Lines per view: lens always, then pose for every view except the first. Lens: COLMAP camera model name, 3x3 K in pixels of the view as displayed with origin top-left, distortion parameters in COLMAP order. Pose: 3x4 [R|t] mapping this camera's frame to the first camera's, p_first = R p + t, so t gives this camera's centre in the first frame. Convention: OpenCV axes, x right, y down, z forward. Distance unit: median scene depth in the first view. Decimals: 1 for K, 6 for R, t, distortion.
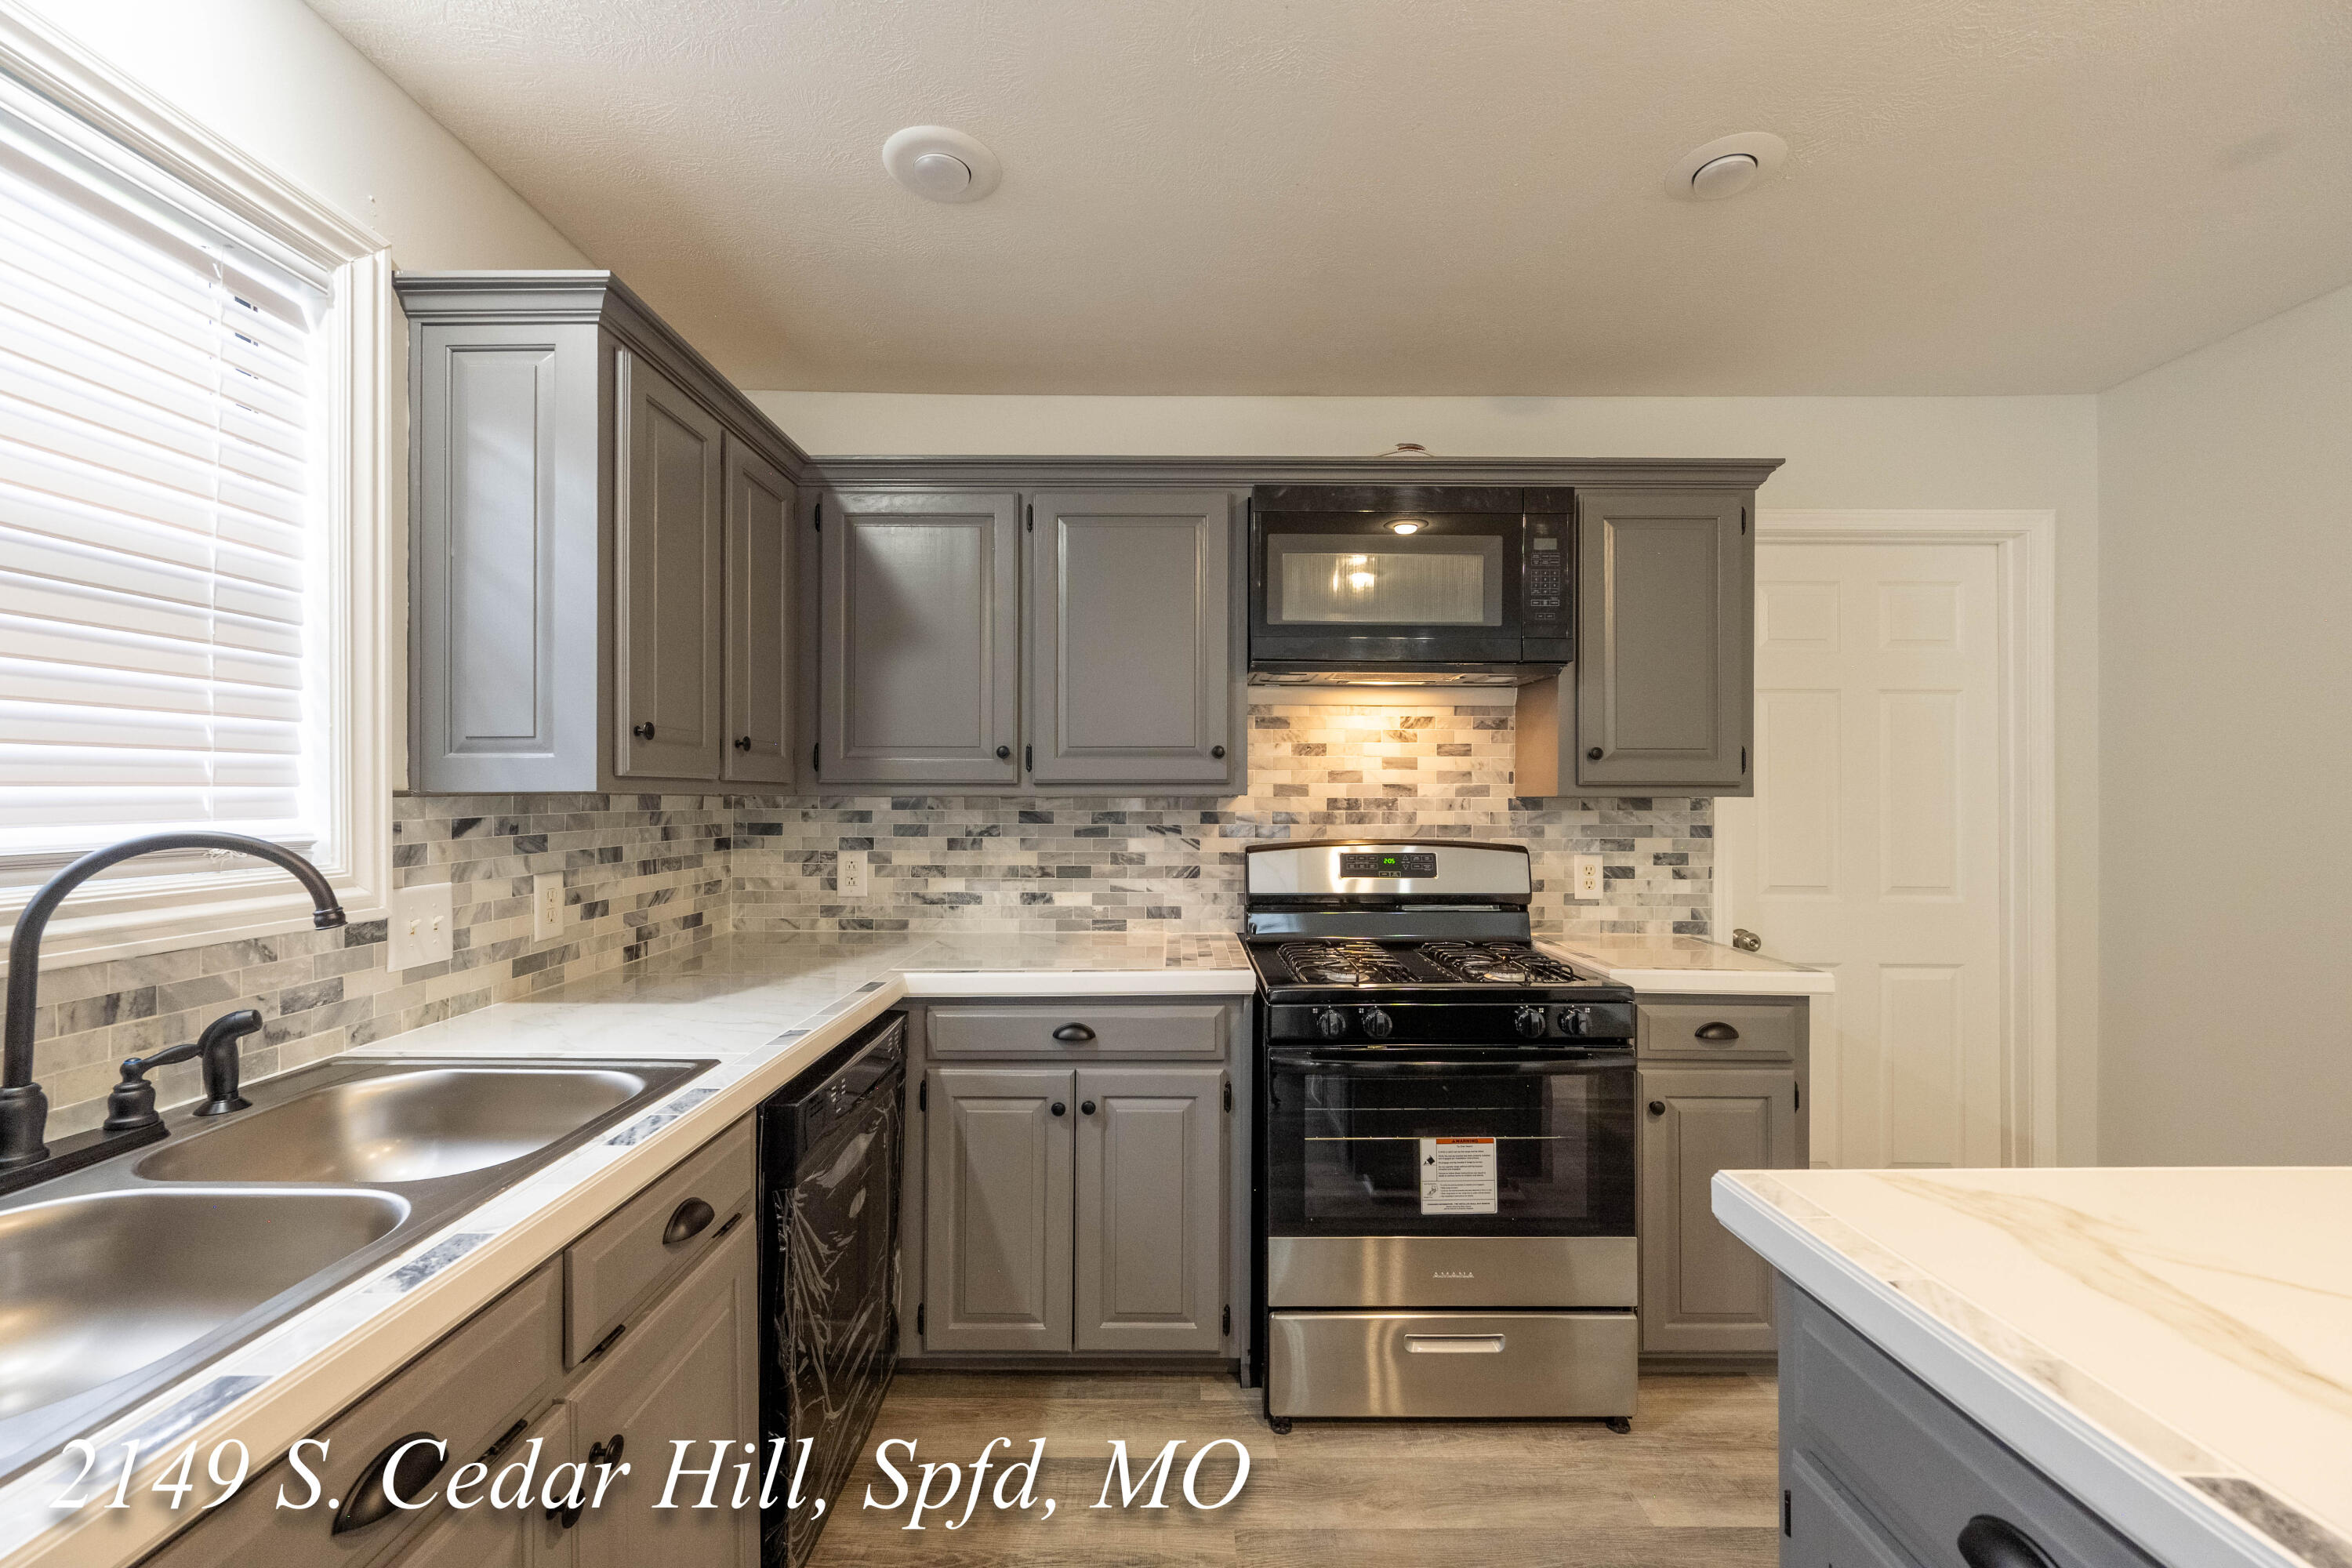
lens RADIAL K [[932.9, 0, 1174.9], [0, 932.9, 788.1], [0, 0, 1]] dist [0.000608, -0.000231]
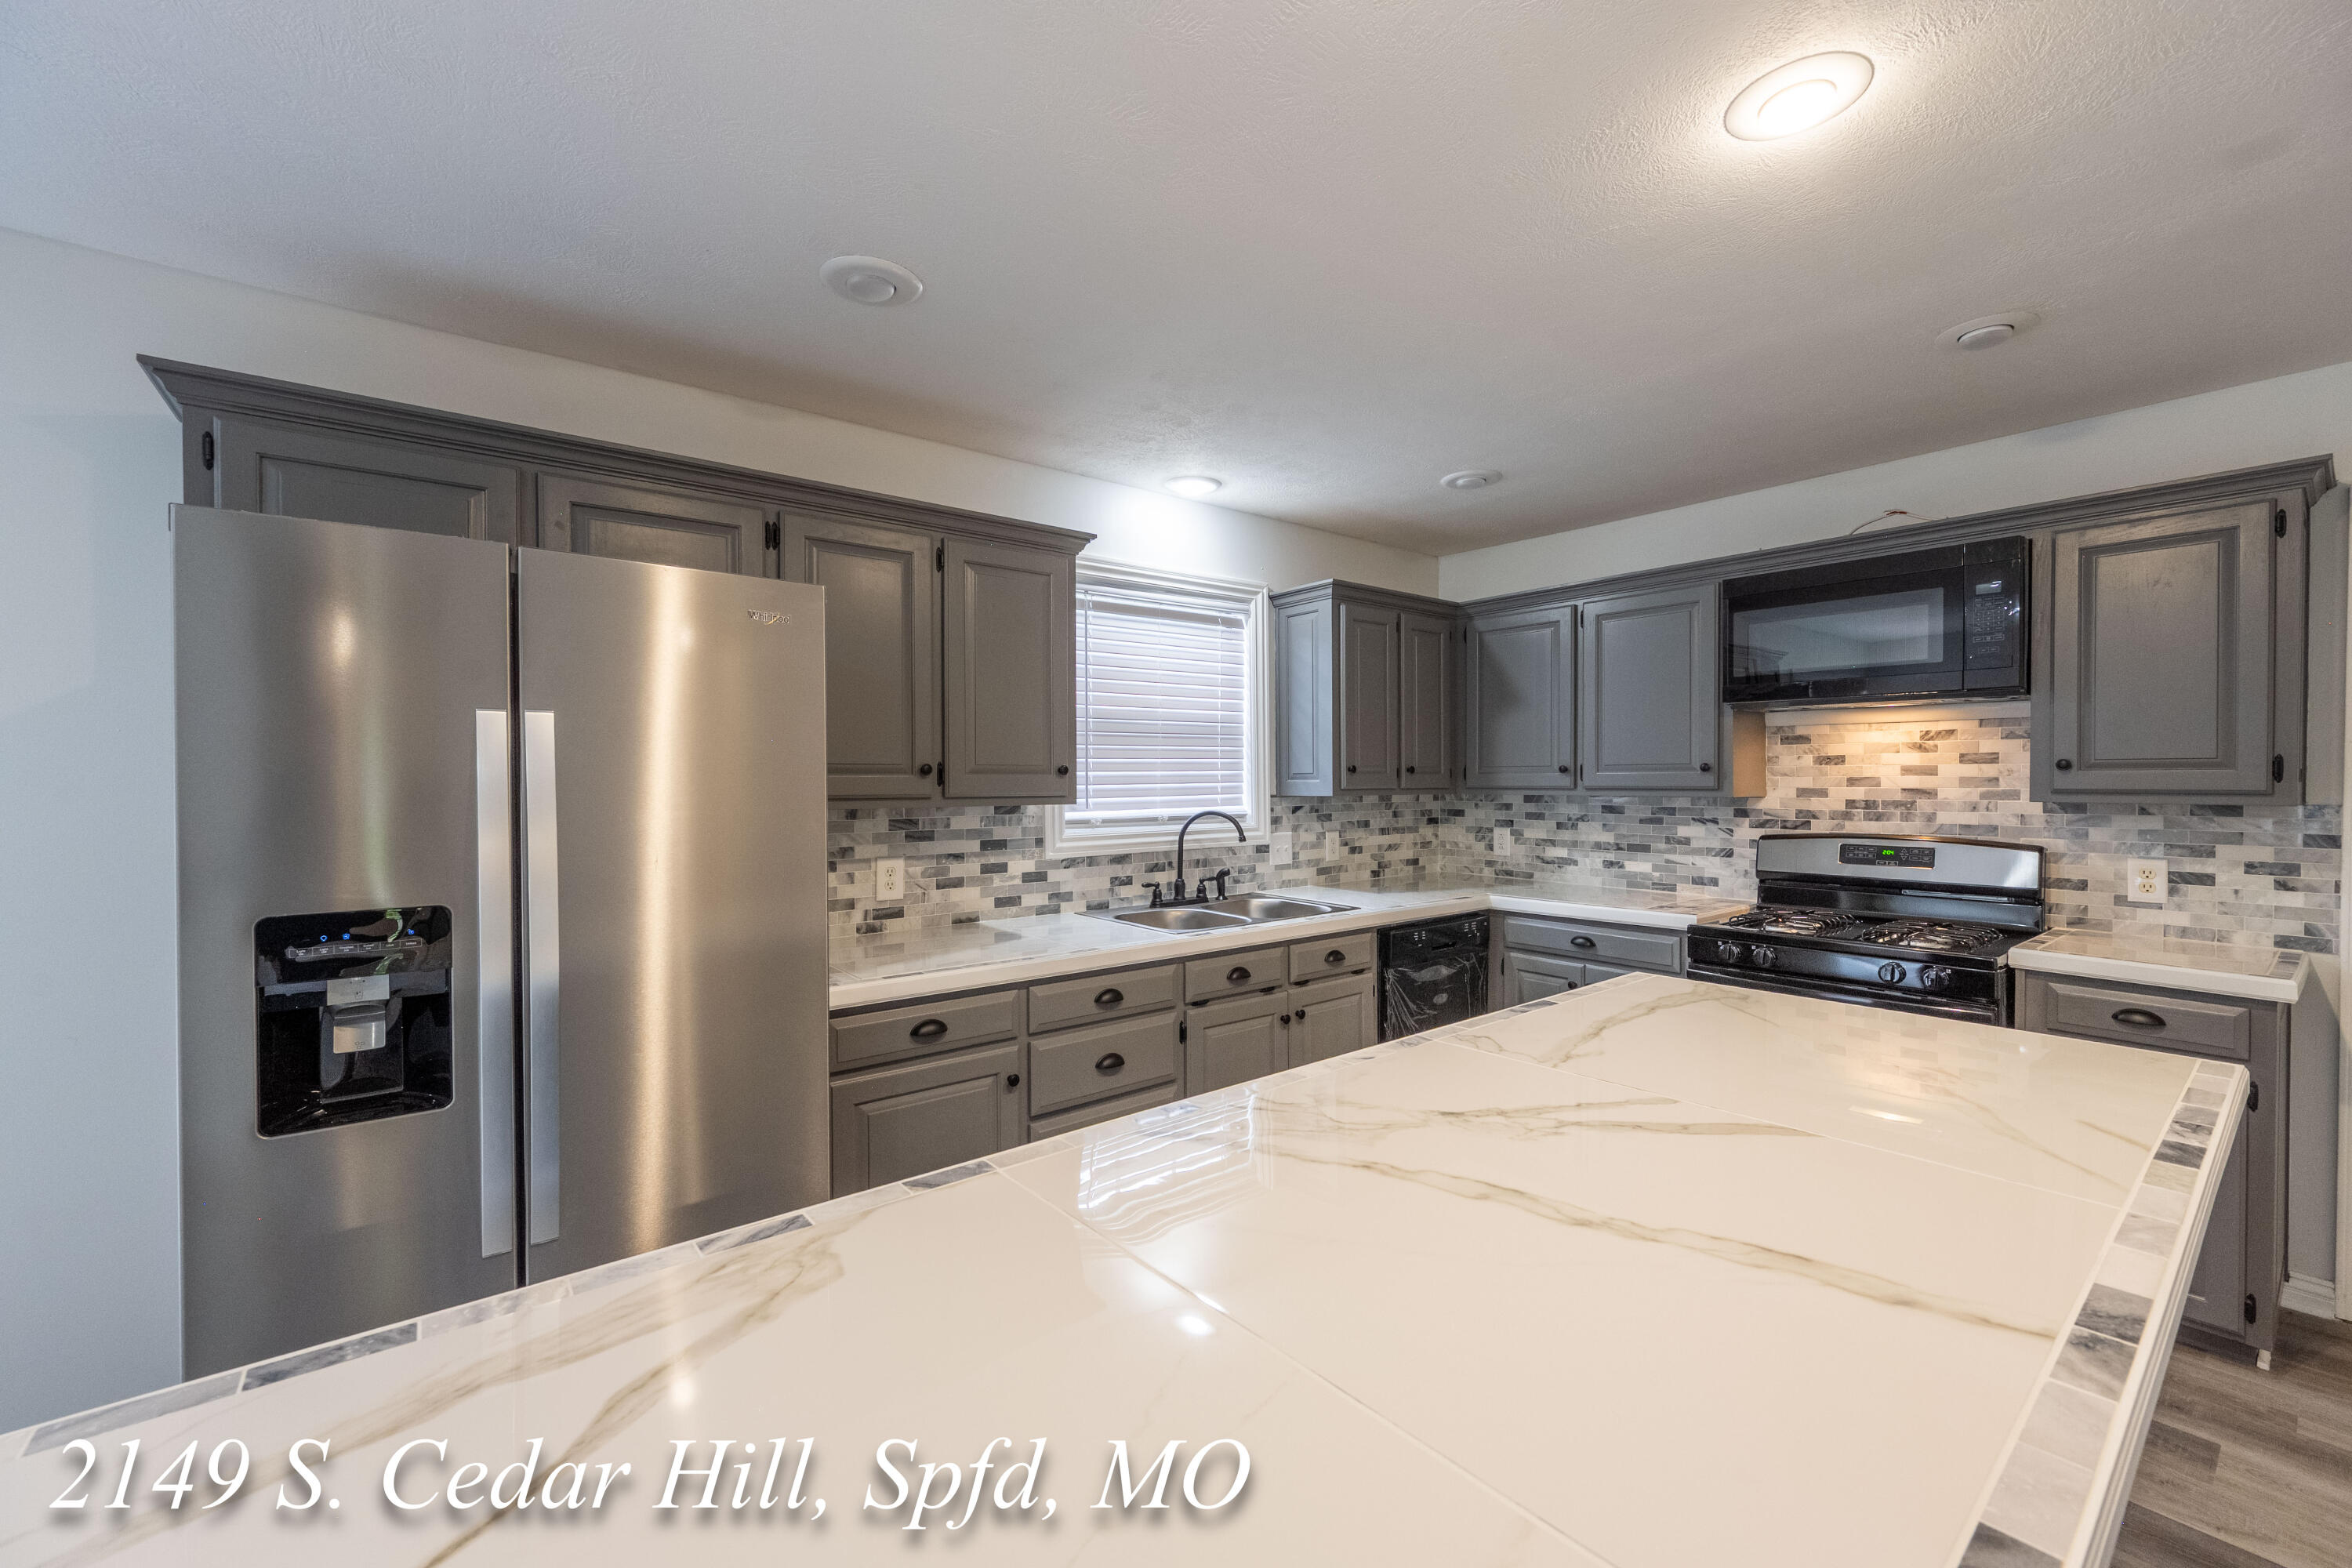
lens RADIAL K [[942.2, 0, 1185.7], [0, 942.2, 785.2], [0, 0, 1]] dist [-0.000557, -0.000140]
pose [[0.629863, 0.002676, -0.776702, 0.606099], [0.011386, 0.999855, 0.012678, -0.035182], [0.776623, -0.016829, 0.629741, -0.480969]]
